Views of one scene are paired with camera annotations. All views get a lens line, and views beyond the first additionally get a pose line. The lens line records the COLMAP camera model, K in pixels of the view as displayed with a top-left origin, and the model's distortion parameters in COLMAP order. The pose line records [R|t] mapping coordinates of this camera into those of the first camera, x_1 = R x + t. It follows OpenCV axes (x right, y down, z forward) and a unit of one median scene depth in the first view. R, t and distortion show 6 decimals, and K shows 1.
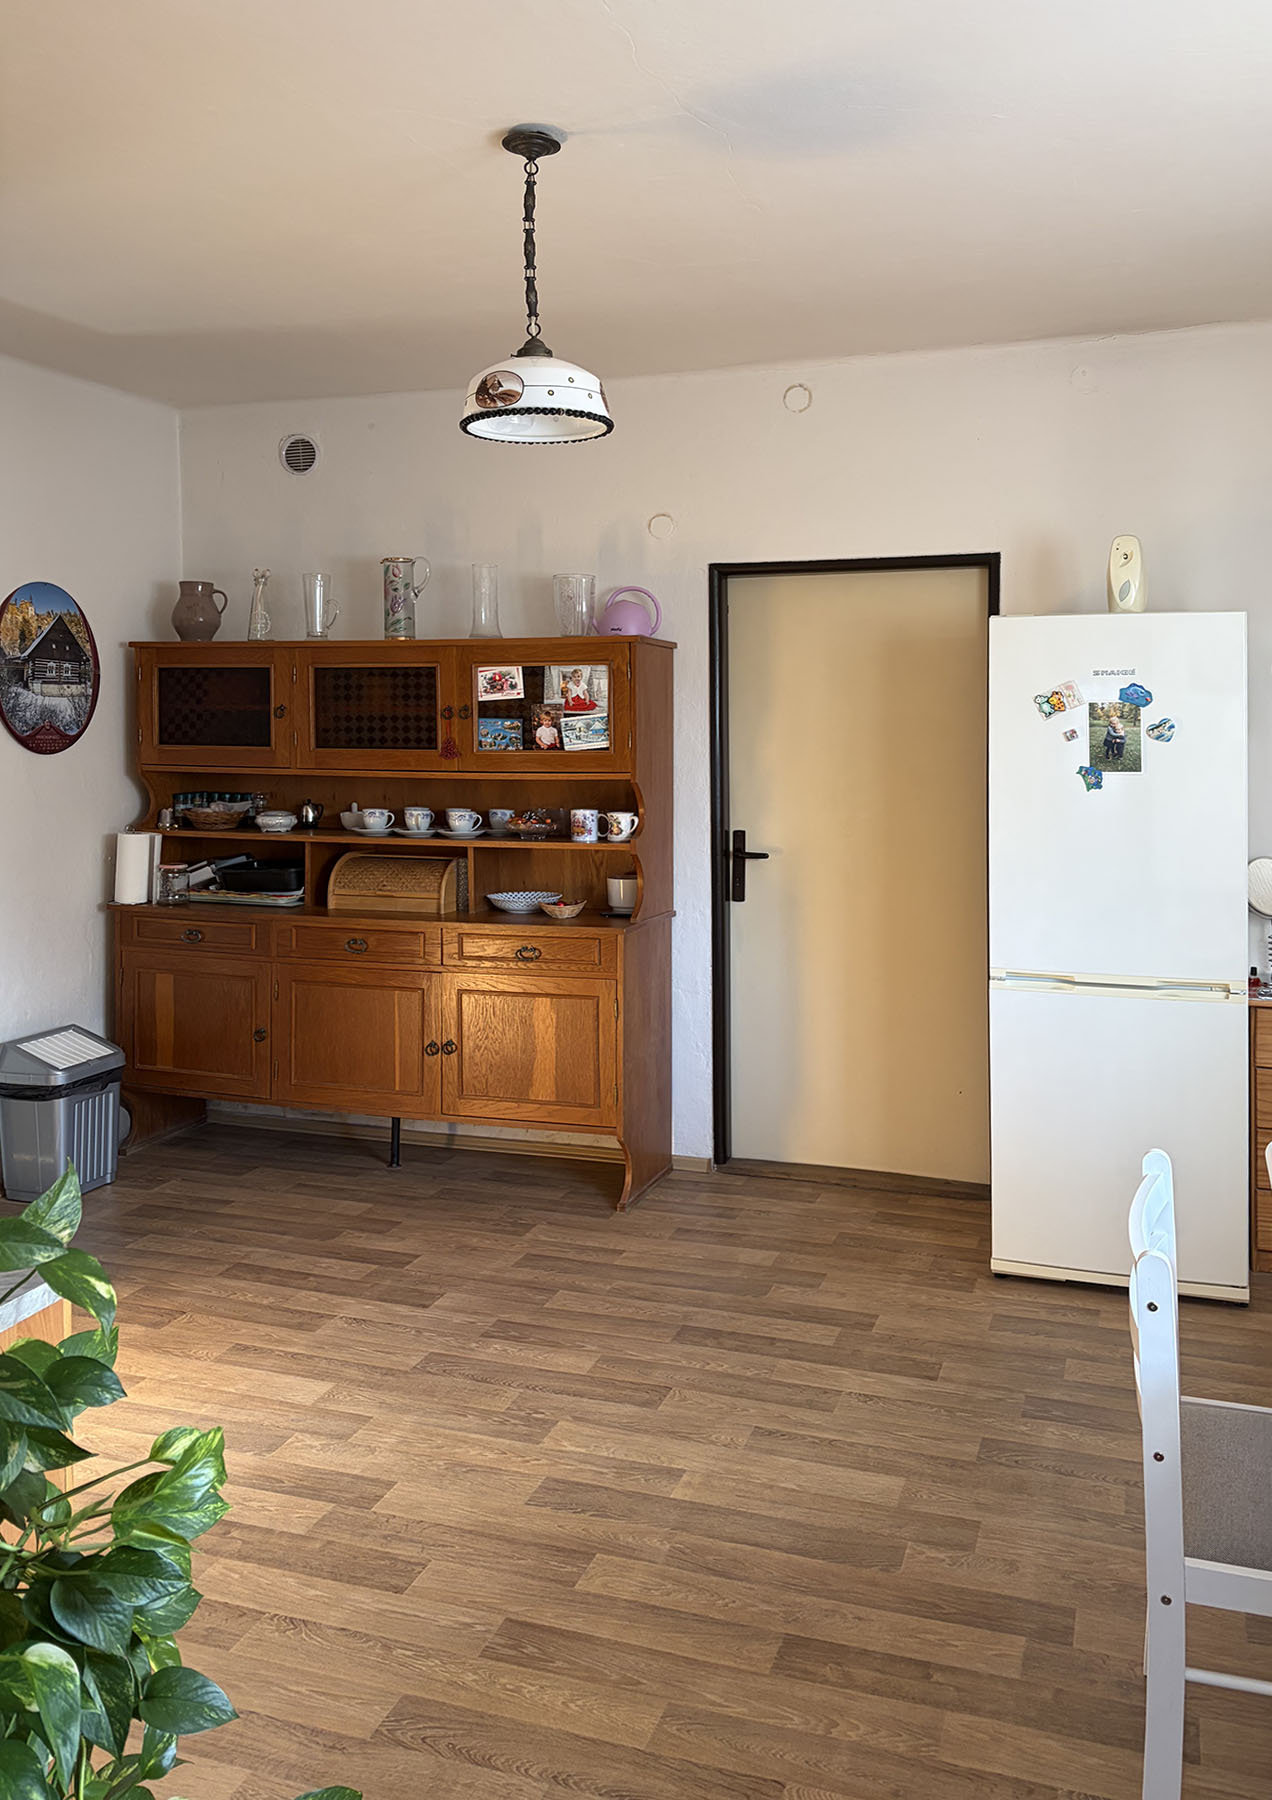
lens RADIAL K [[1401.3, 0, 635.0], [0, 1401.3, 901.3], [0, 0, 1]] dist [0.000408, -0.002724]
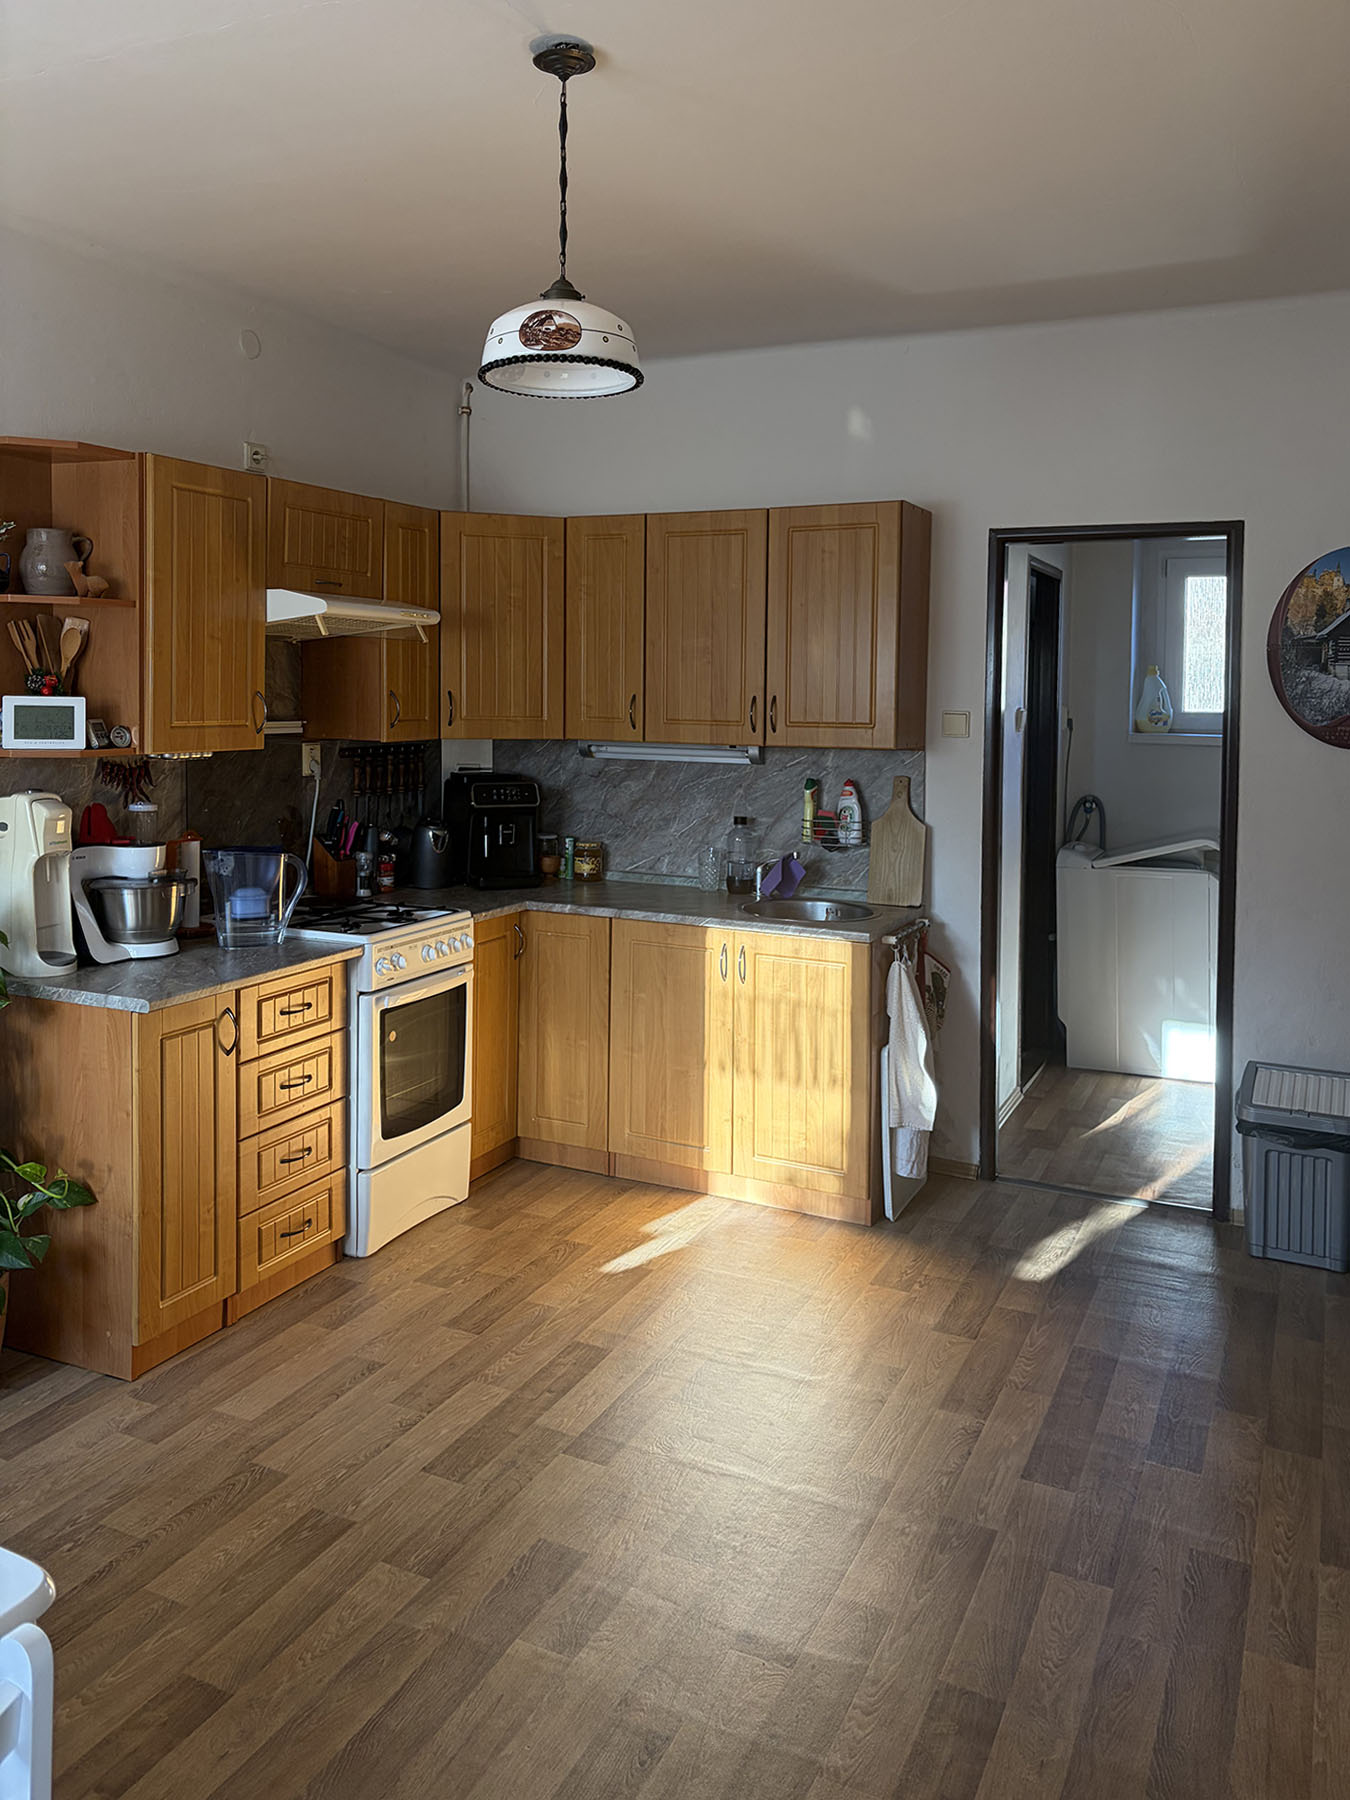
lens RADIAL K [[1445.9, 0, 672.4], [0, 1445.9, 898.1], [0, 0, 1]] dist [0.041164, -0.006834]
pose [[-0.113708, 0.156195, -0.981159, 0.880662], [-0.134859, 0.975998, 0.171002, -0.194700], [0.984319, 0.151763, -0.089914, 1.189806]]
